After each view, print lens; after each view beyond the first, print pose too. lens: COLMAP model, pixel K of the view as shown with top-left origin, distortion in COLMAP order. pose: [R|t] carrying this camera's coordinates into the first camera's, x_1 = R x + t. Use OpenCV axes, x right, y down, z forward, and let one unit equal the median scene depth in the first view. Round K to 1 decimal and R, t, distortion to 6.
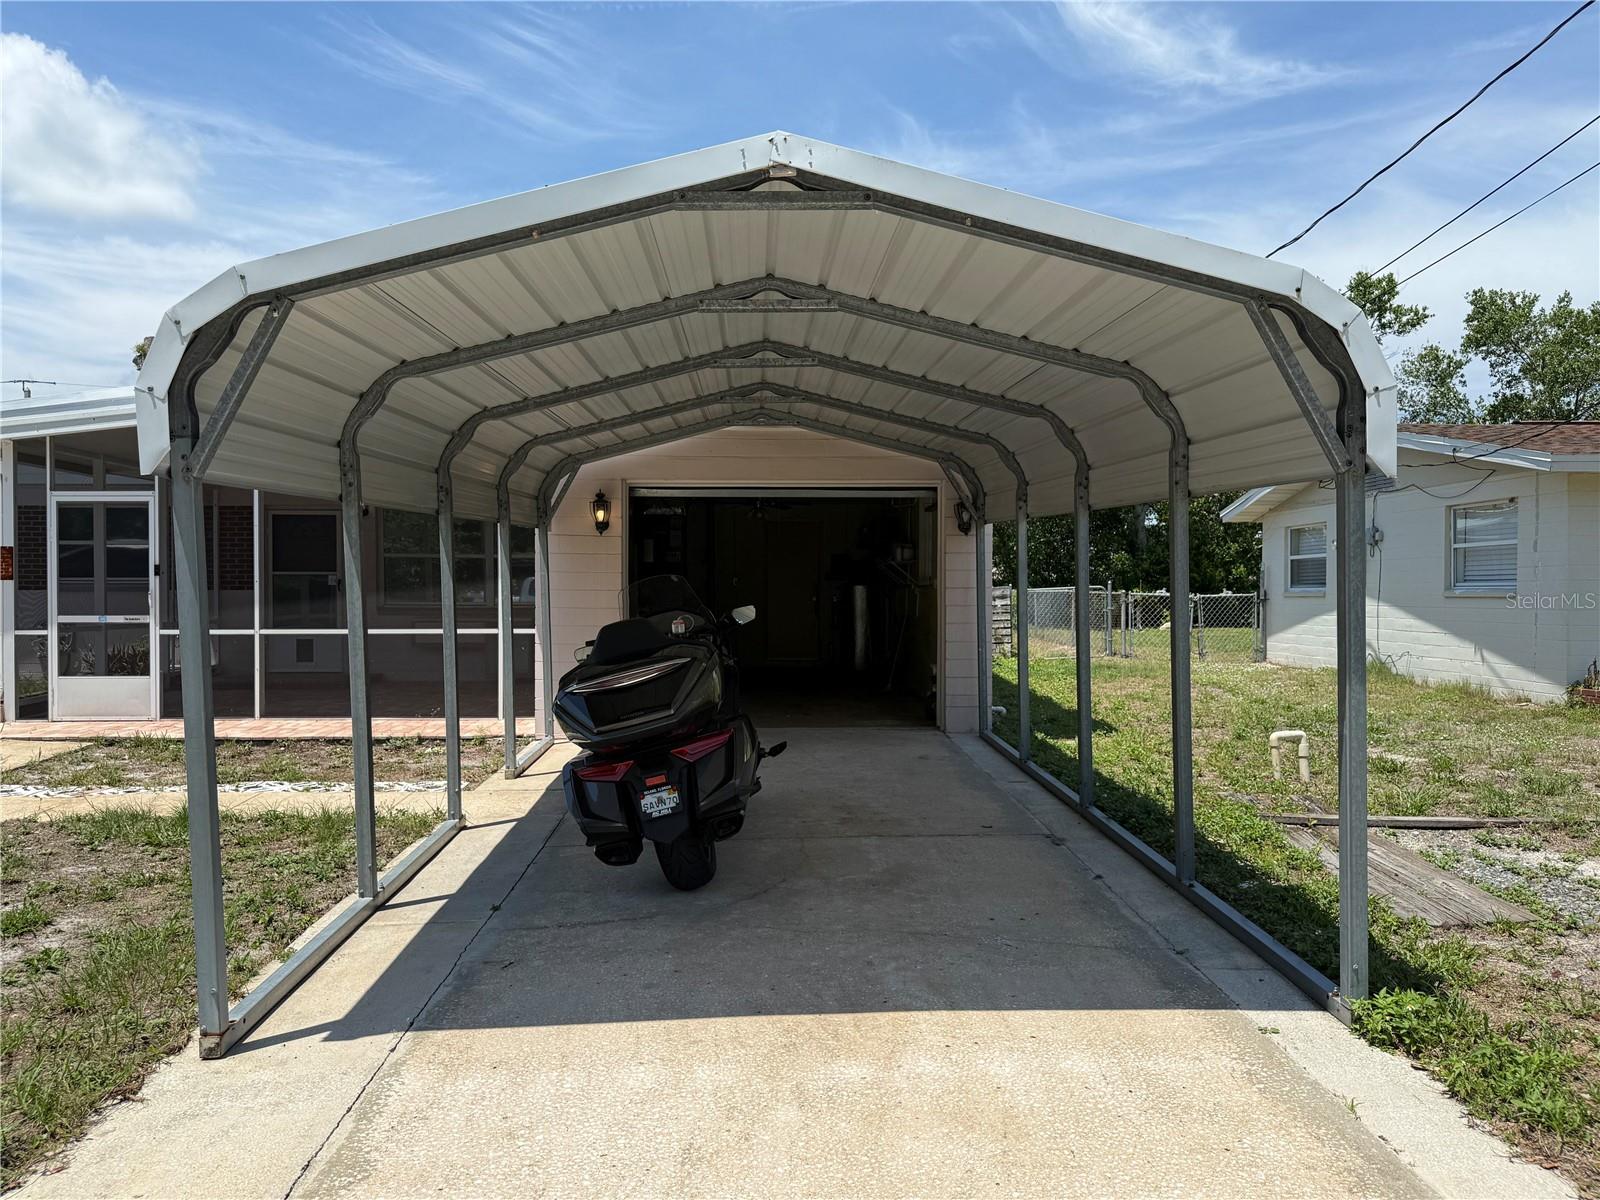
lens RADIAL K [[1169.4, 0, 794.3], [0, 1169.4, 599.9], [0, 0, 1]] dist [0.010497, 0.000025]
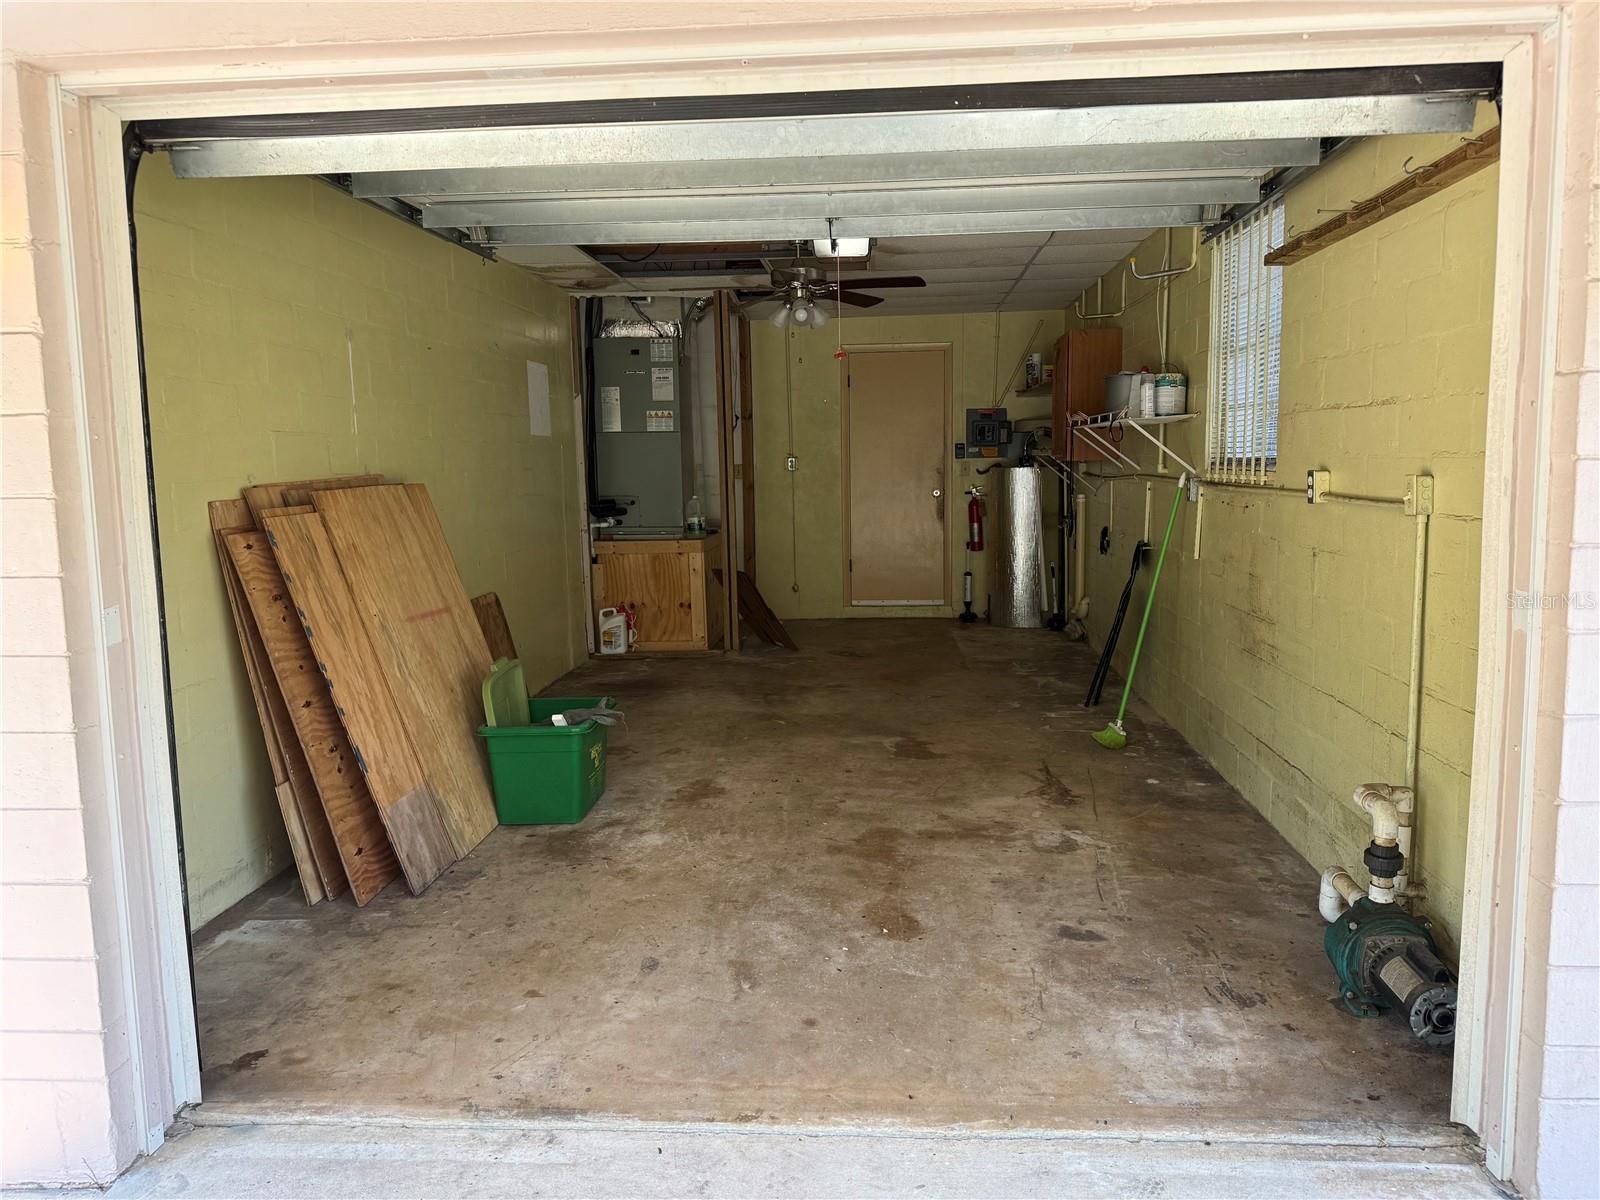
lens RADIAL K [[1180.1, 0, 800.0], [0, 1180.1, 600.0], [0, 0, 1]] dist [0.131008, -0.001010]
pose [[0.994763, -0.005550, -0.102060, 0.010613], [0.017039, 0.993557, 0.112041, -0.016002], [0.100781, -0.113194, 0.988449, 0.482980]]
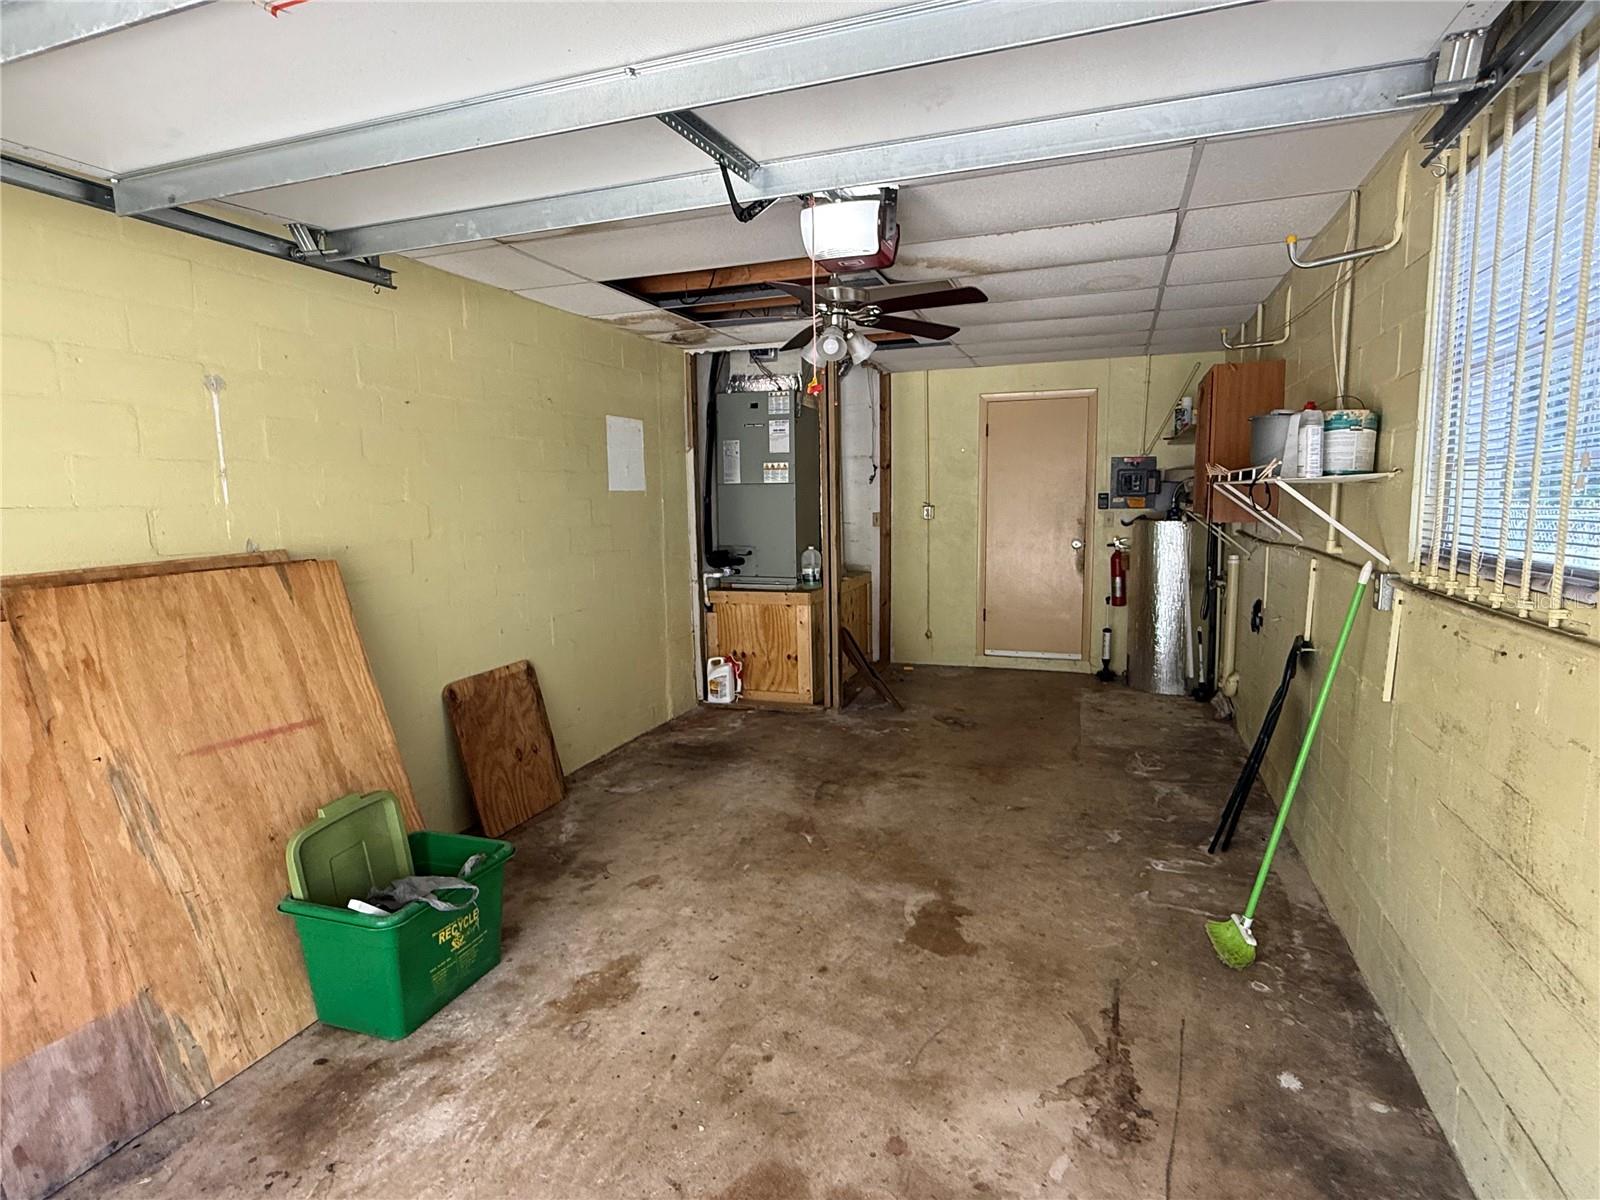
lens RADIAL K [[846.2, 0, 795.6], [0, 846.2, 599.2], [0, 0, 1]] dist [-0.000154, 0.001449]
pose [[0.928474, 0.031226, -0.370082, 0.044794], [0.012818, 0.993171, 0.115958, -0.024650], [0.371176, -0.112408, 0.921734, 0.652788]]
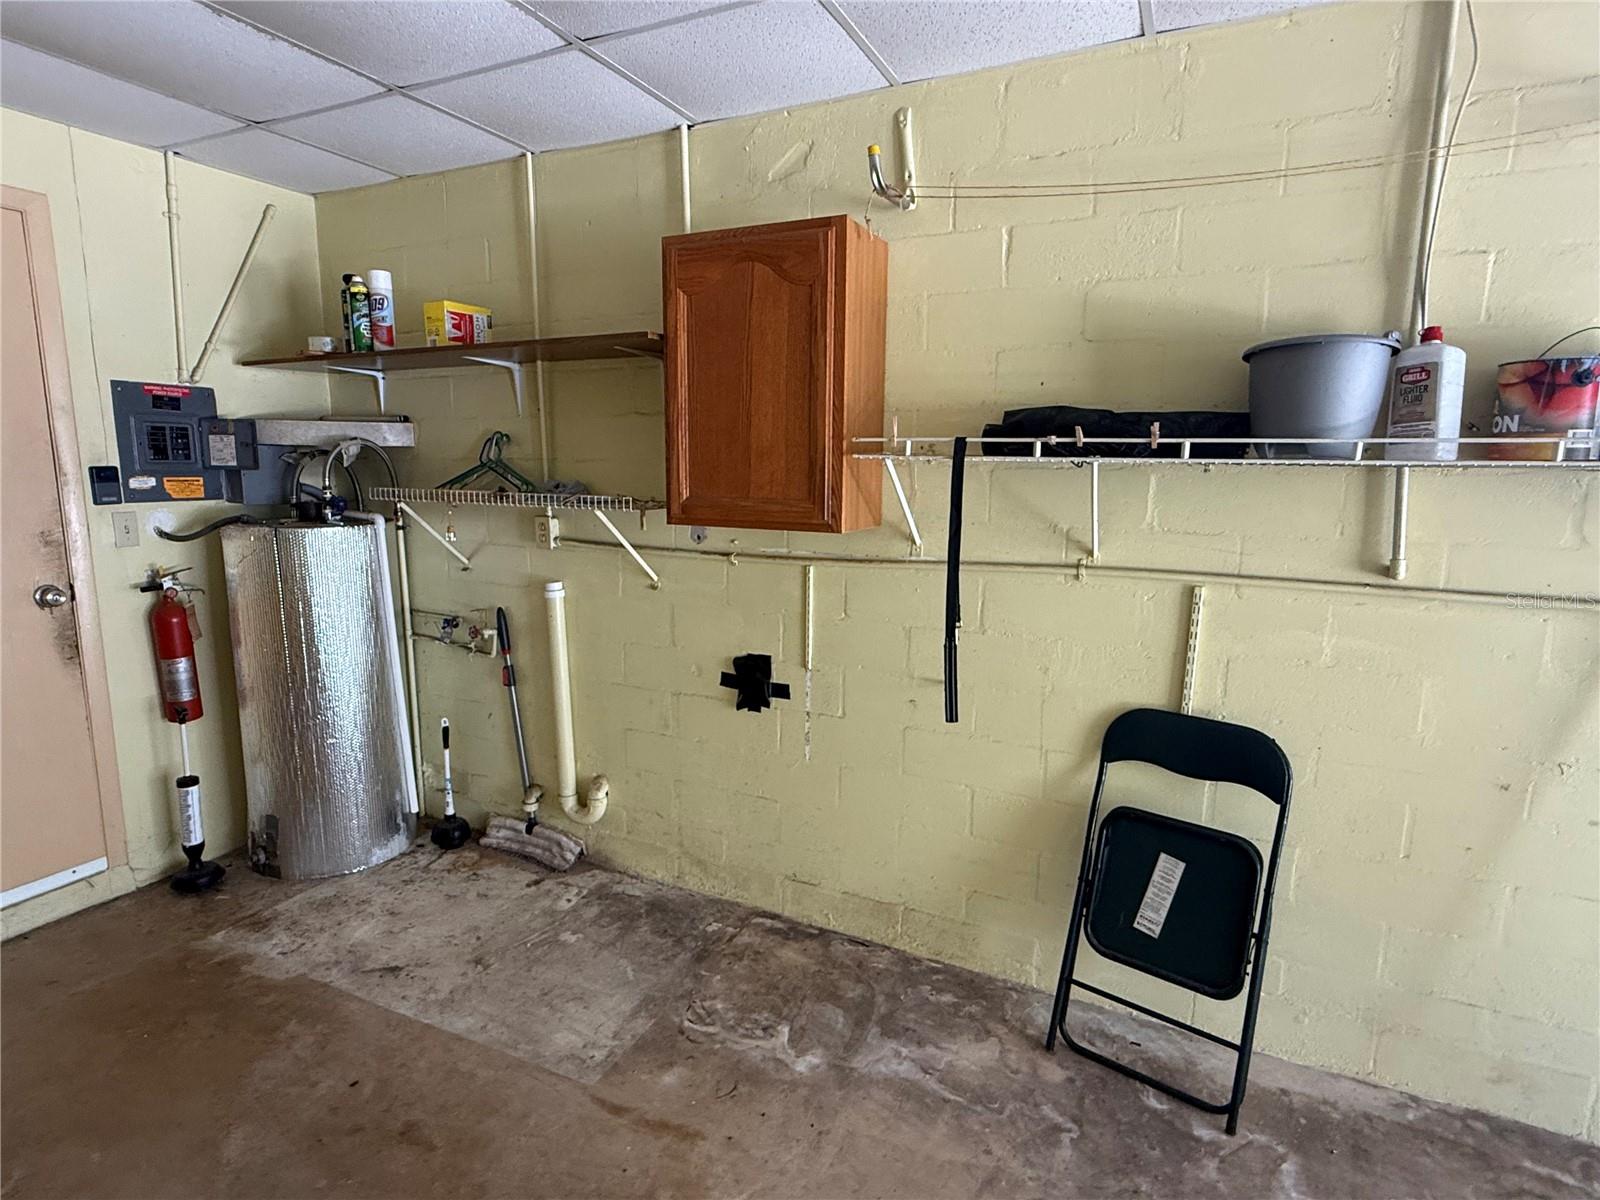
lens RADIAL K [[846.2, 0, 795.6], [0, 846.2, 599.2], [0, 0, 1]] dist [-0.000154, 0.001449]
pose [[0.462608, -0.134955, 0.876231, -0.057085], [-0.005723, 0.987871, 0.155171, -0.026779], [-0.886544, -0.076798, 0.456225, 0.887705]]
